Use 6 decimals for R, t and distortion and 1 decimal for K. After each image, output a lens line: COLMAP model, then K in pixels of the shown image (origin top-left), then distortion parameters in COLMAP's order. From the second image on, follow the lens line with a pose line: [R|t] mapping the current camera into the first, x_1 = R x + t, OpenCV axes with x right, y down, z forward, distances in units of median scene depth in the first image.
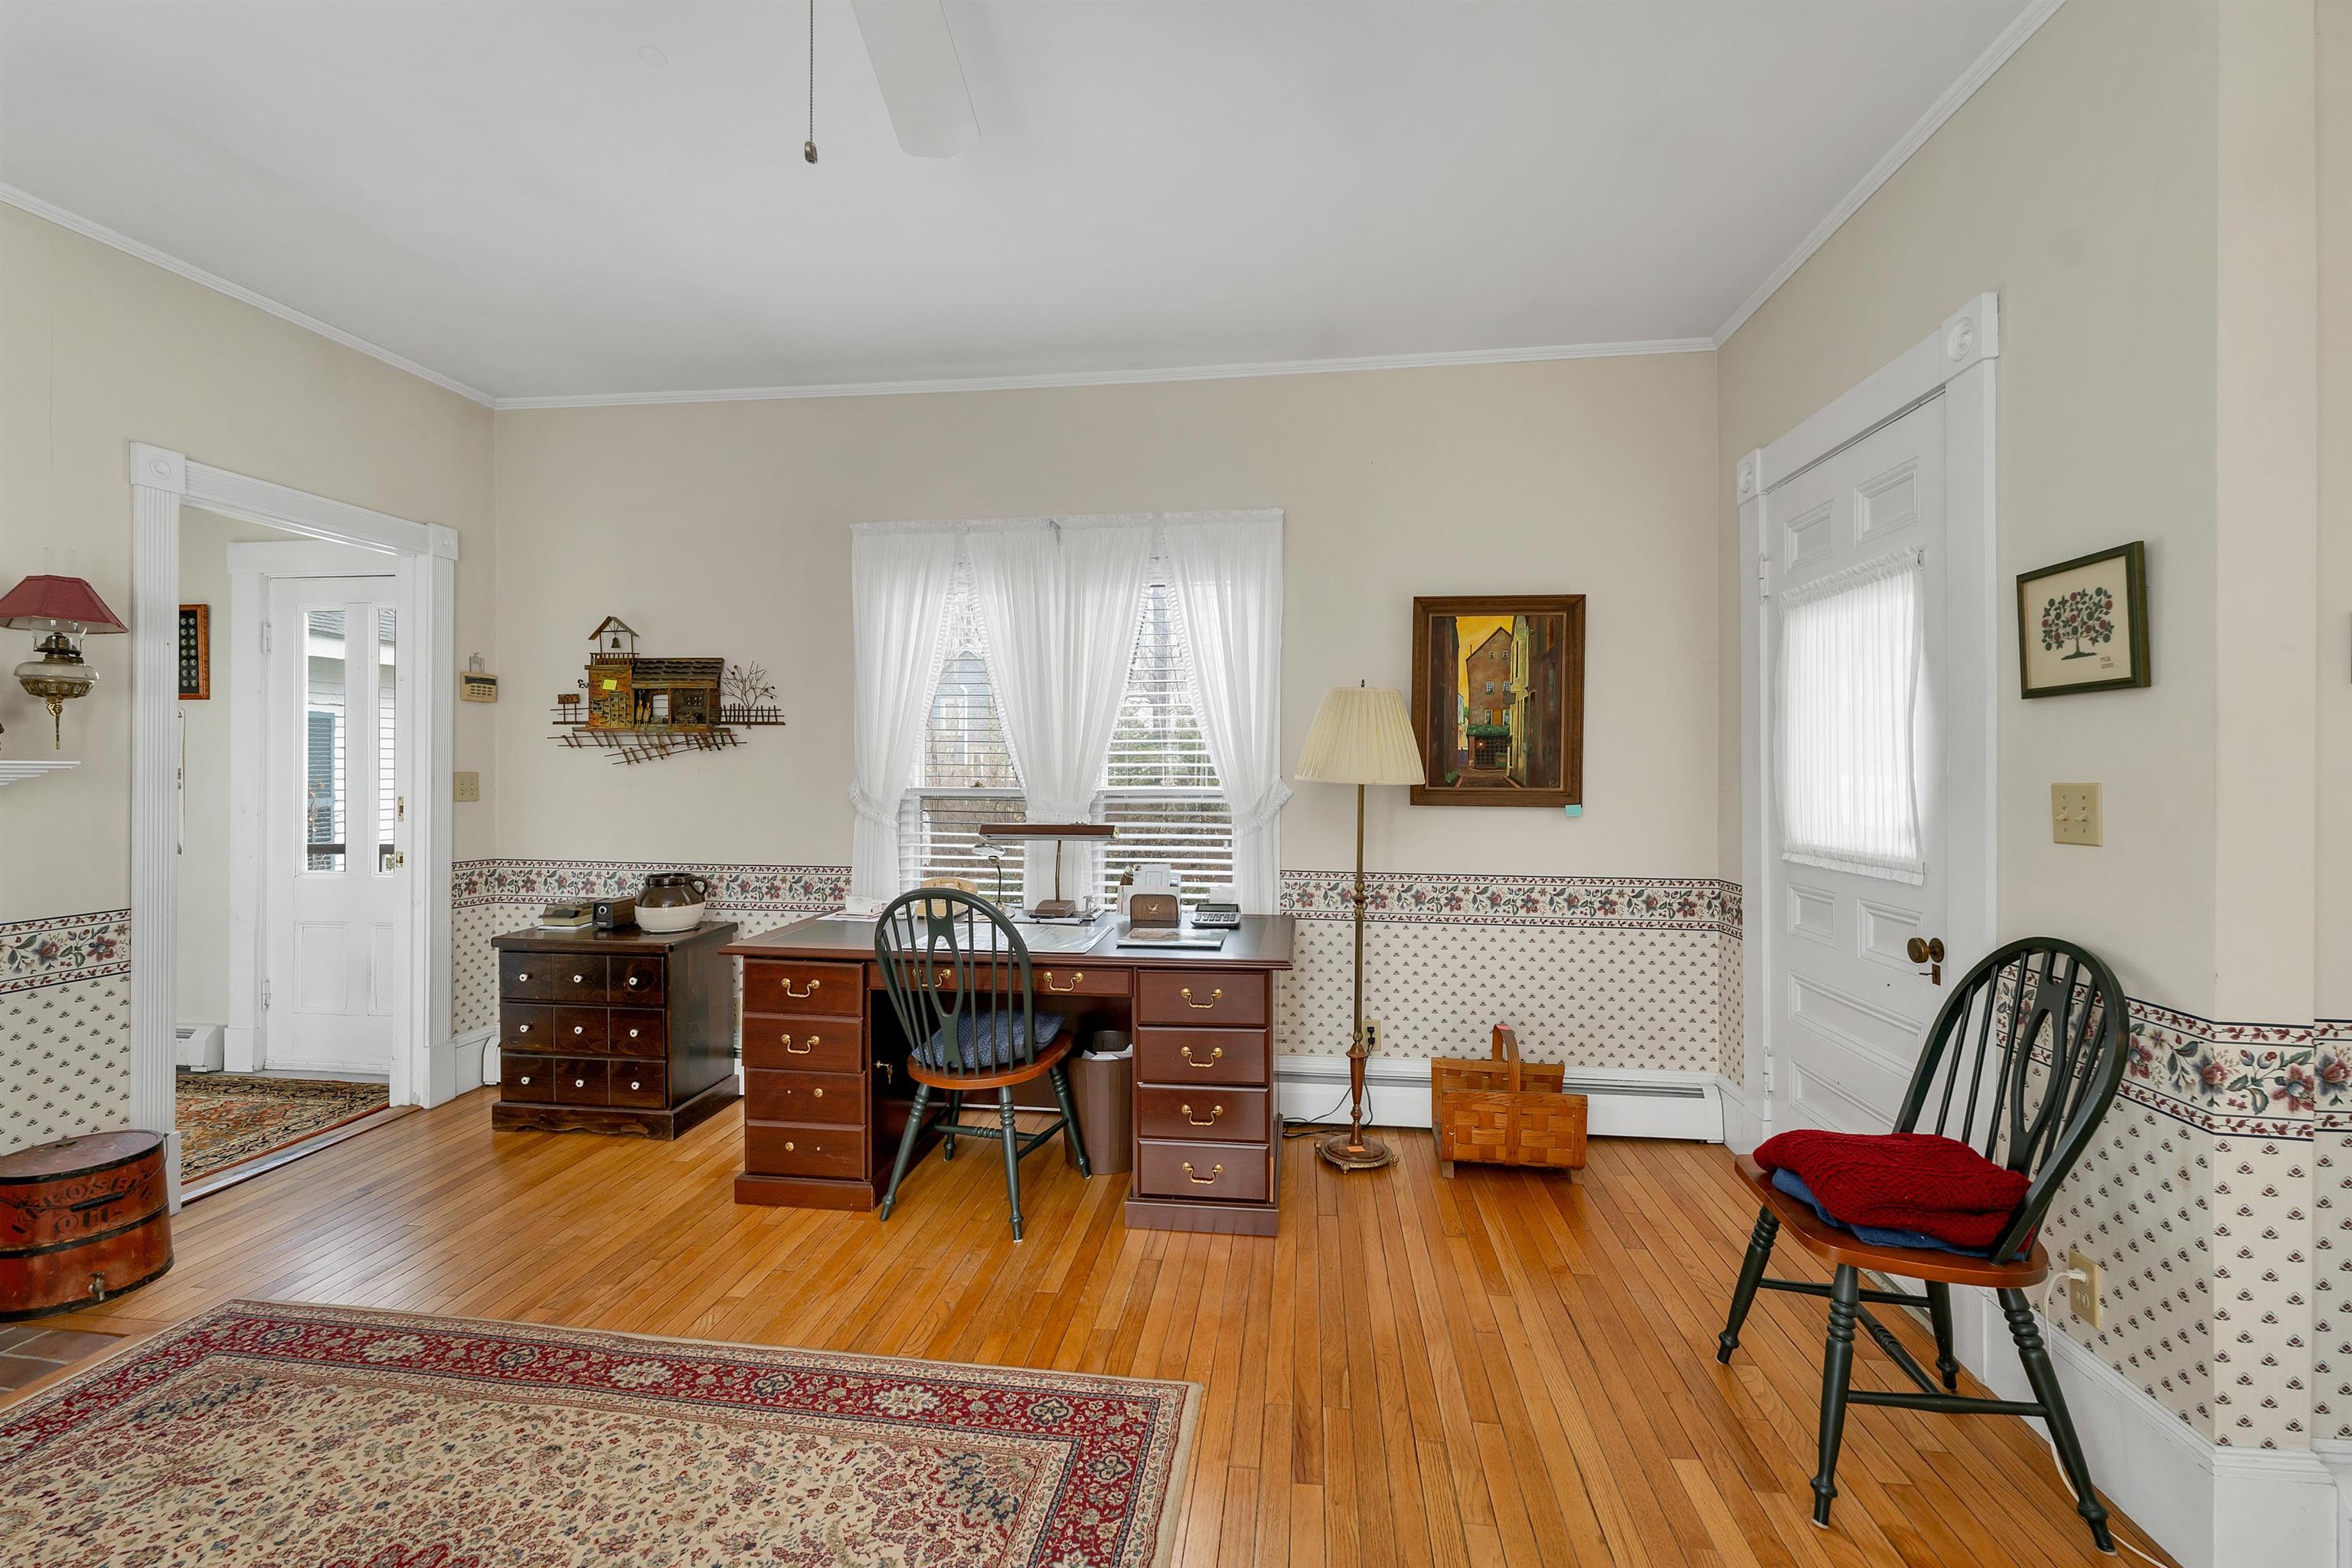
lens RADIAL K [[988.1, 0, 1188.7], [0, 988.1, 783.0], [0, 0, 1]] dist [-0.001024, 0.000358]
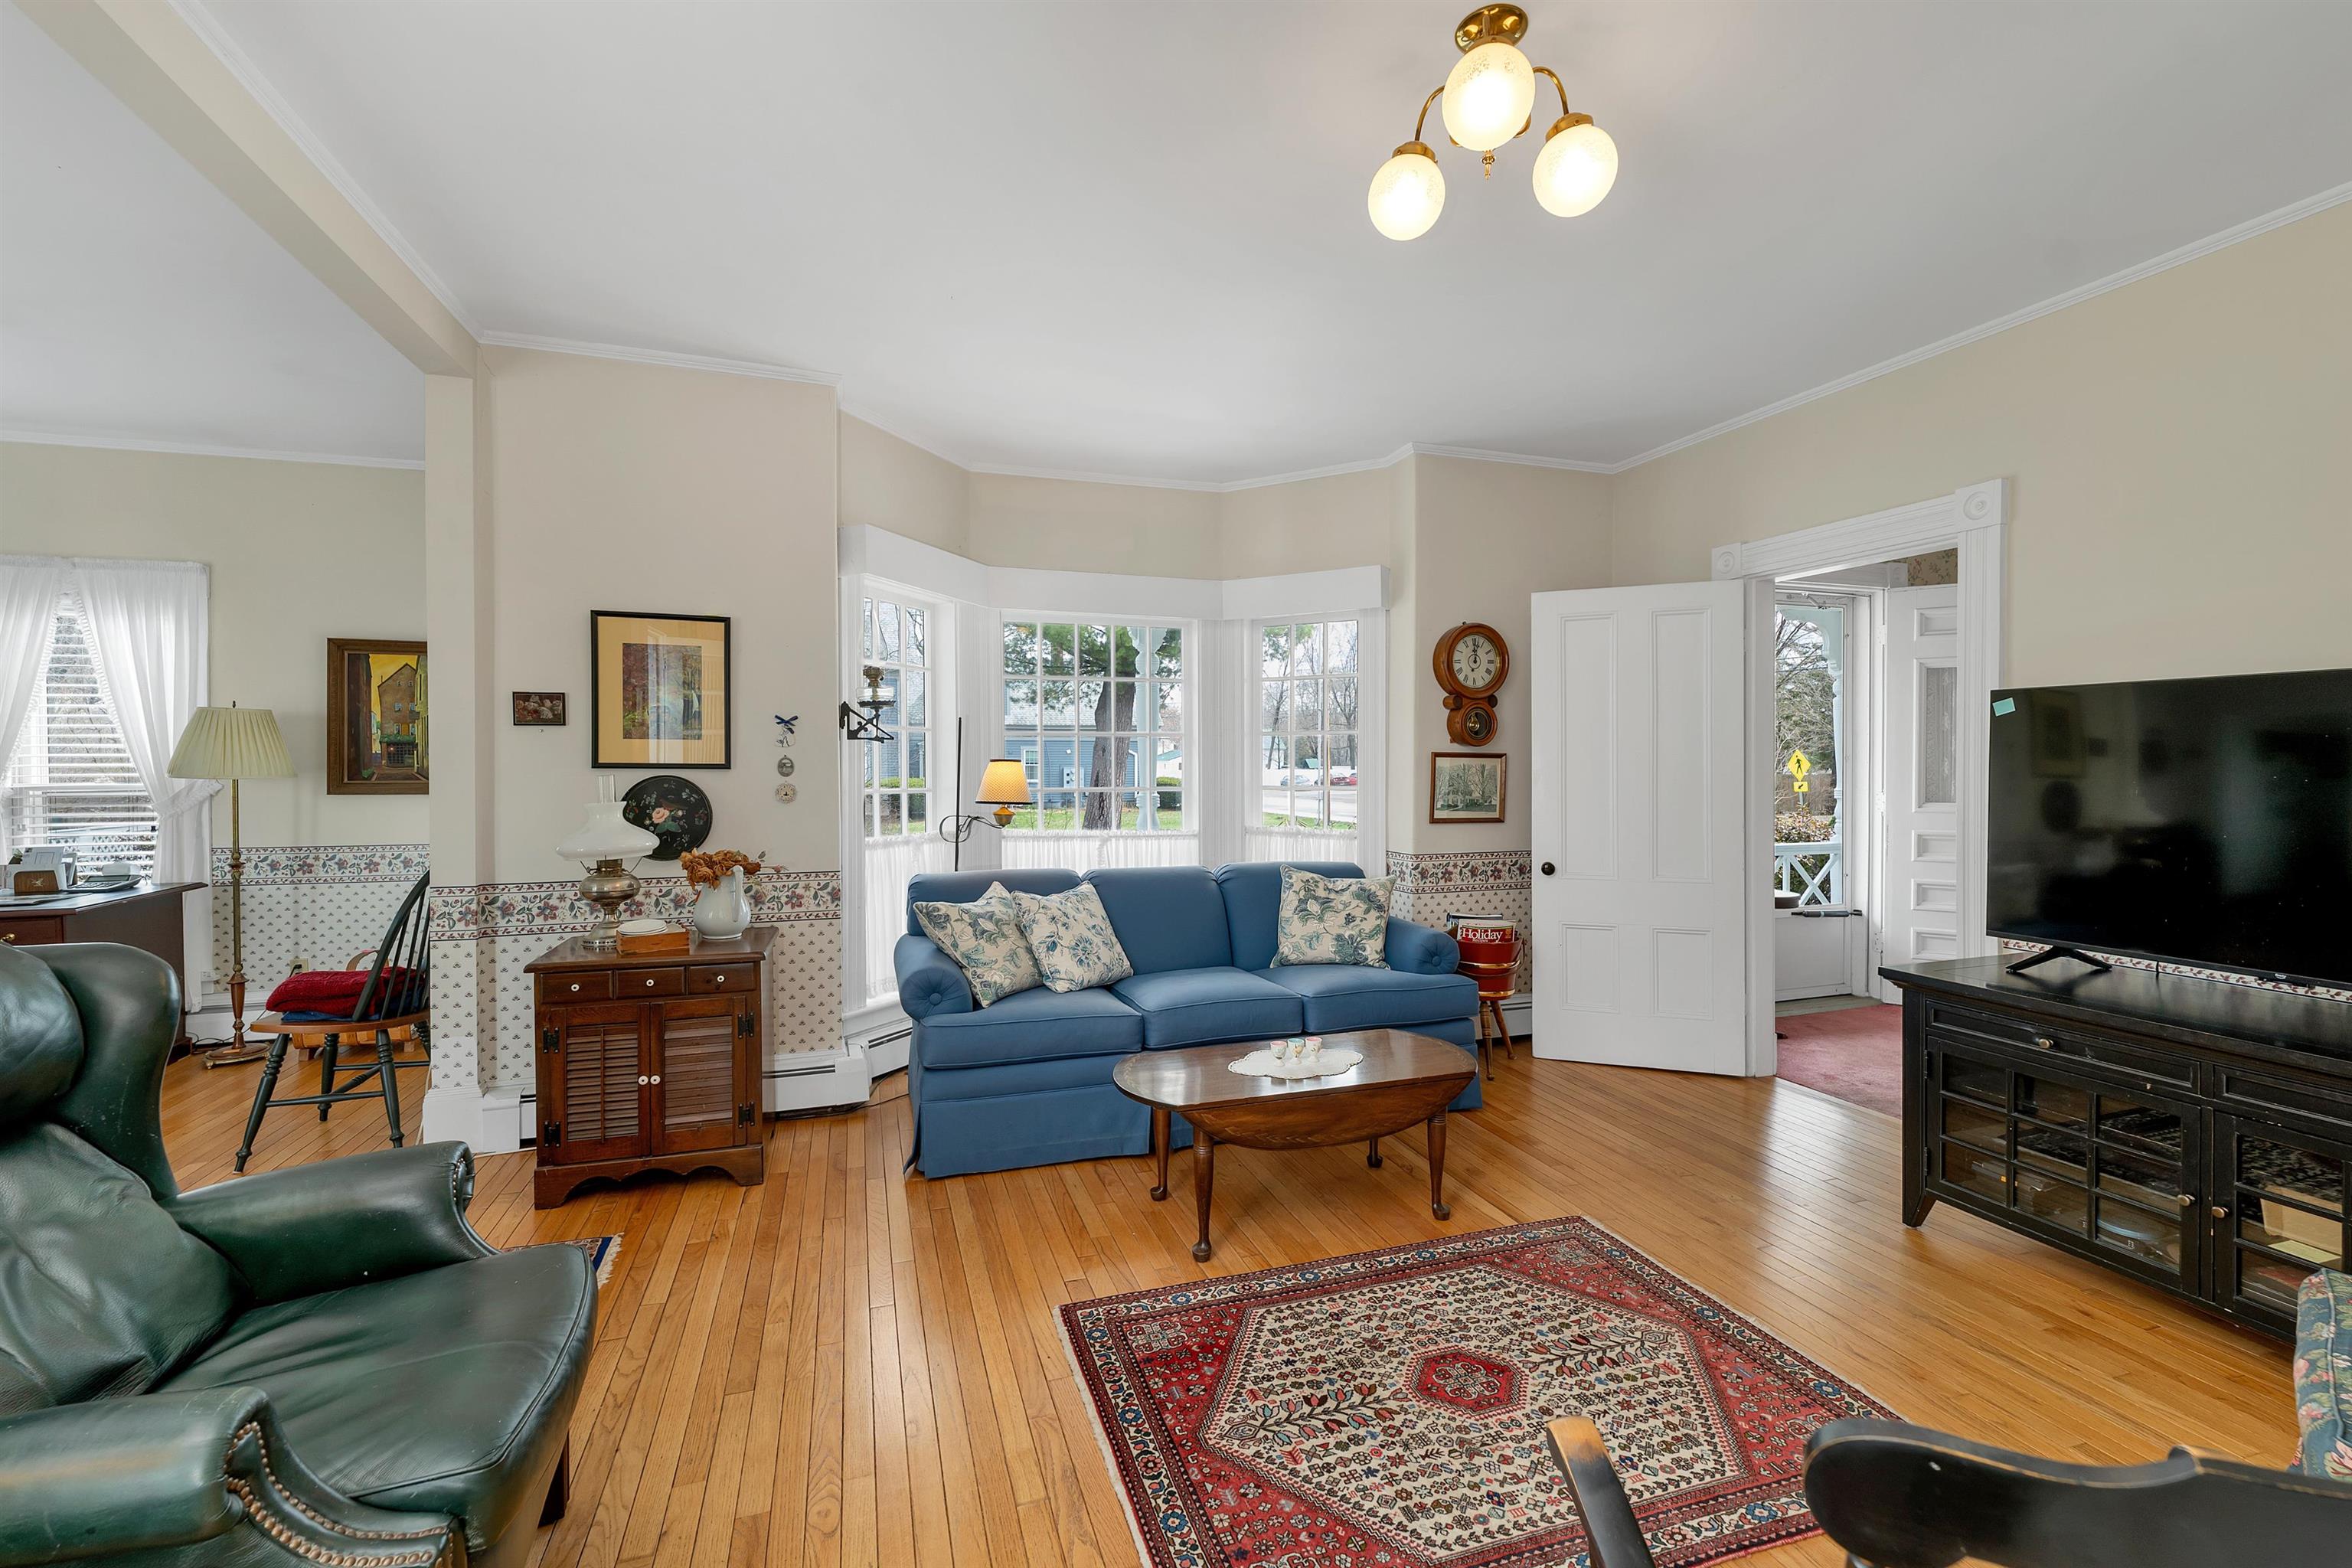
lens RADIAL K [[988.1, 0, 1164.1], [0, 988.1, 787.9], [0, 0, 1]] dist [-0.001024, 0.000358]
pose [[0.909337, -0.018653, 0.415641, 0.815006], [0.012752, 0.999775, 0.016969, 0.006147], [-0.415864, -0.010130, 0.909370, -0.796975]]
